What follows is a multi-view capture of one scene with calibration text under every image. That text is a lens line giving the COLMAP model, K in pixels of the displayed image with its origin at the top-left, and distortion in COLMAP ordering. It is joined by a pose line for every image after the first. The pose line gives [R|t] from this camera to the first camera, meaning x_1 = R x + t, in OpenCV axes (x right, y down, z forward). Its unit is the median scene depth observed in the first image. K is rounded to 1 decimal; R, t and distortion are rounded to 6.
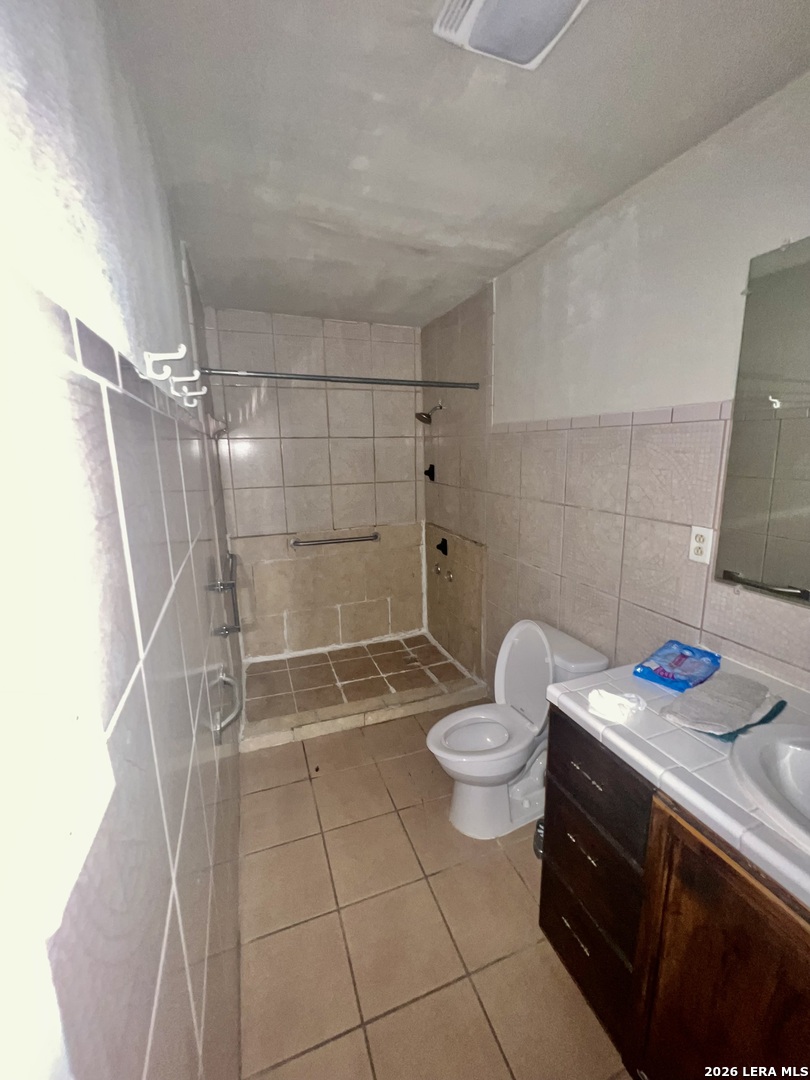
lens RADIAL K [[435.2, 0, 406.3], [0, 435.2, 538.1], [0, 0, 1]] dist [-0.000496, -0.000115]
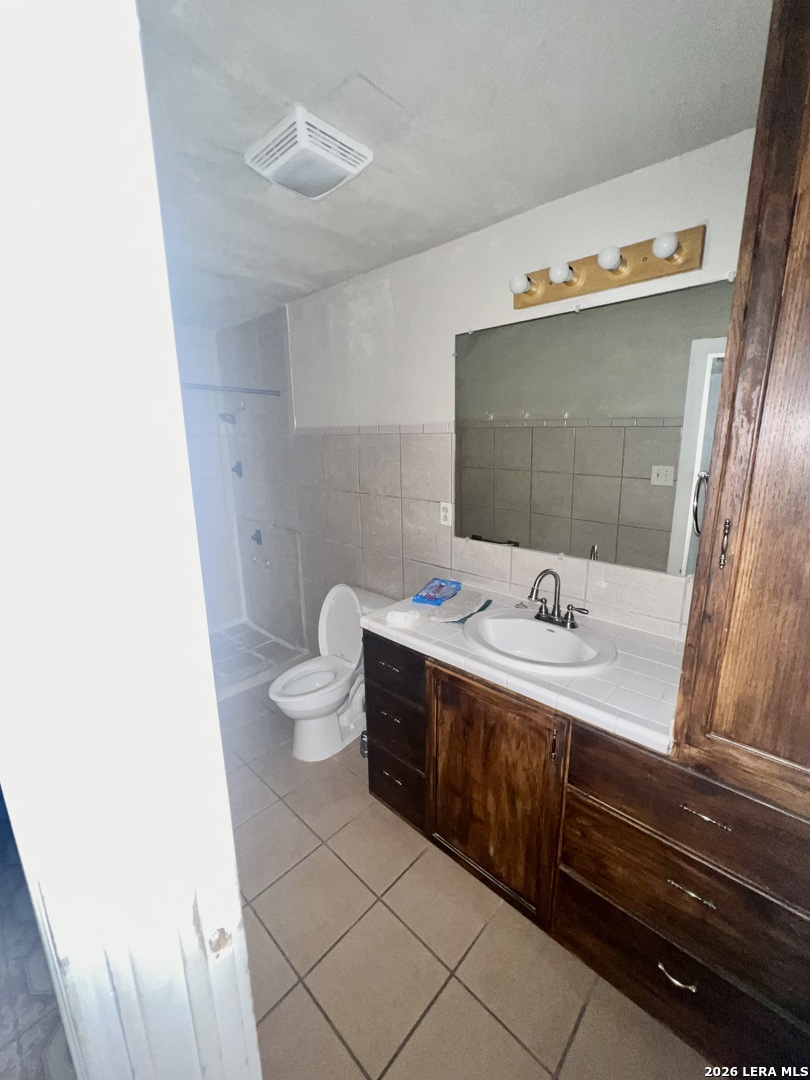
lens RADIAL K [[435.2, 0, 406.3], [0, 435.2, 538.1], [0, 0, 1]] dist [-0.000496, -0.000115]
pose [[0.896209, -0.091025, 0.434193, -0.123880], [0.084320, 0.995833, 0.034726, 0.035056], [-0.435545, 0.005490, 0.900150, -0.322055]]
